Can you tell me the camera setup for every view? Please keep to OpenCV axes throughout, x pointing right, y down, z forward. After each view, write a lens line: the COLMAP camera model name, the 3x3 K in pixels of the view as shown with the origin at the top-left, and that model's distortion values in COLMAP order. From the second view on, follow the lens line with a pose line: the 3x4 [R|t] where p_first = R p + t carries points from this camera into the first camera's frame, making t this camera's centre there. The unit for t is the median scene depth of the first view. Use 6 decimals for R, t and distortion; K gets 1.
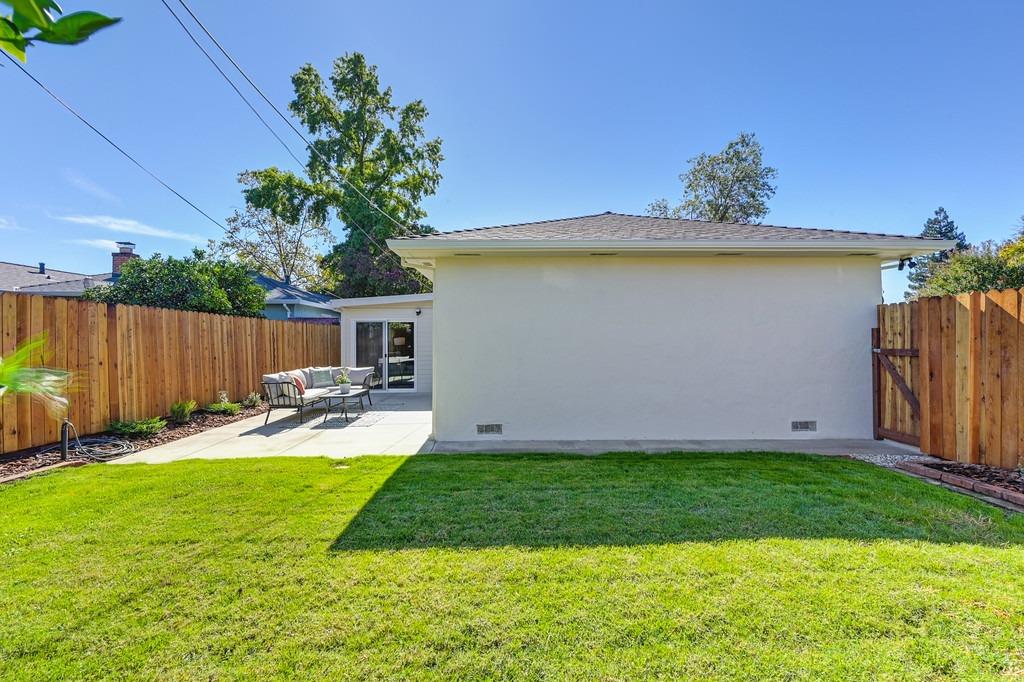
lens RADIAL K [[416.4, 0, 511.1], [0, 416.4, 358.6], [0, 0, 1]] dist [0.015710, -0.000065]
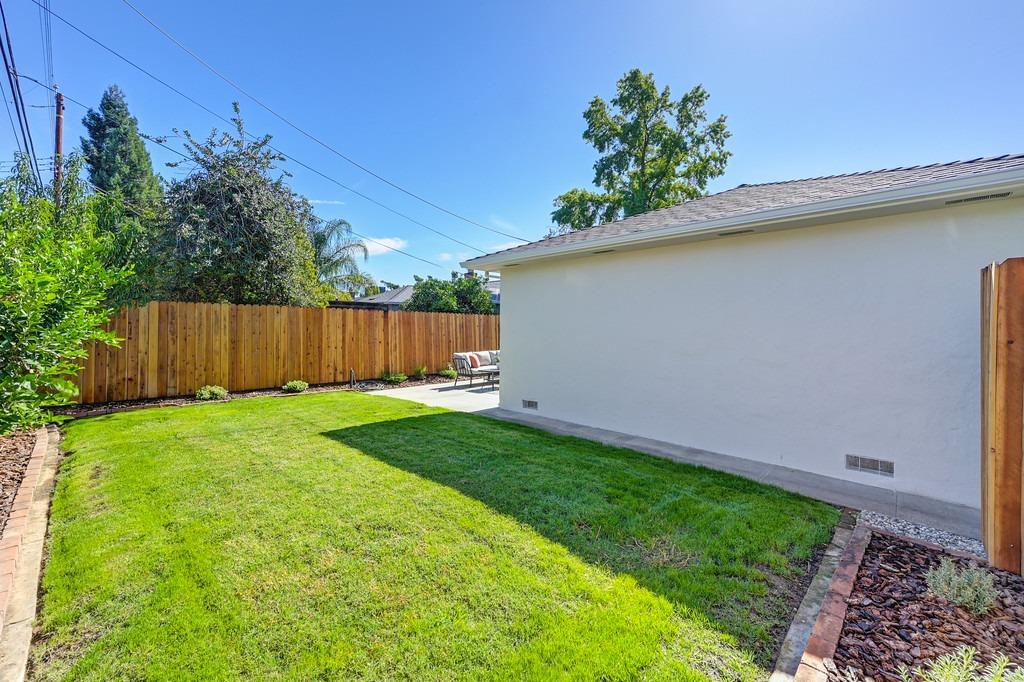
lens RADIAL K [[410.0, 0, 515.5], [0, 410.0, 343.5], [0, 0, 1]] dist [-0.001997, -0.000028]
pose [[0.715200, 0.031510, -0.698209, 0.223653], [-0.036070, 0.999316, 0.008152, -0.005957], [0.697988, 0.019354, 0.715848, 0.032039]]
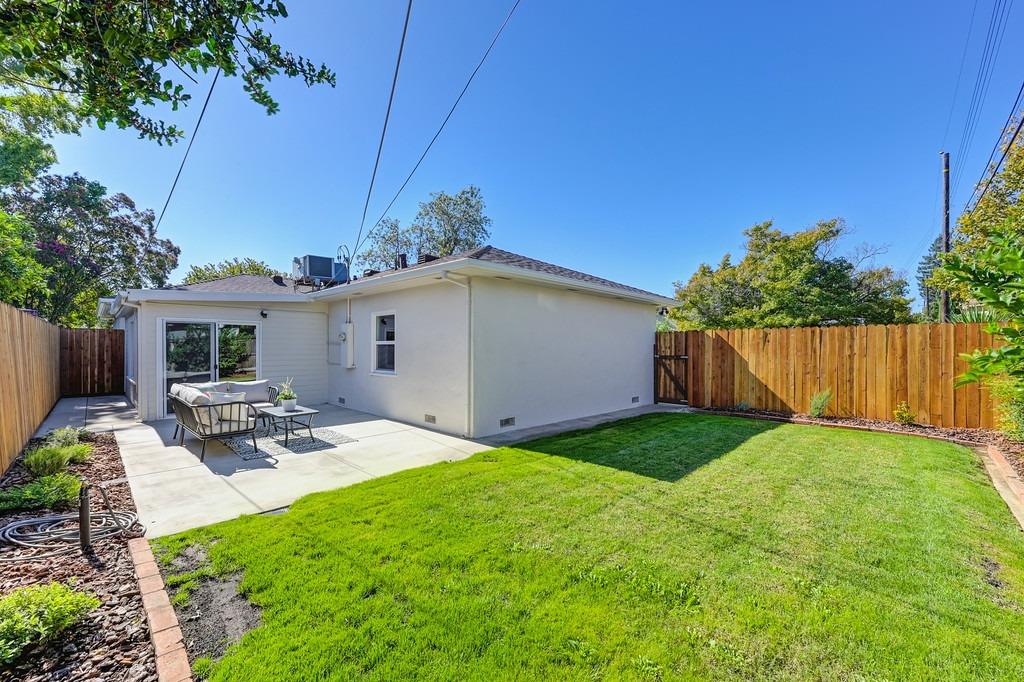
lens RADIAL K [[413.1, 0, 513.4], [0, 413.1, 349.3], [0, 0, 1]] dist [-0.000834, 0.000309]
pose [[0.720937, 0.004952, 0.692983, -0.218330], [0.021499, 0.999333, -0.029508, -0.002385], [-0.692667, 0.036172, 0.720350, 0.028633]]
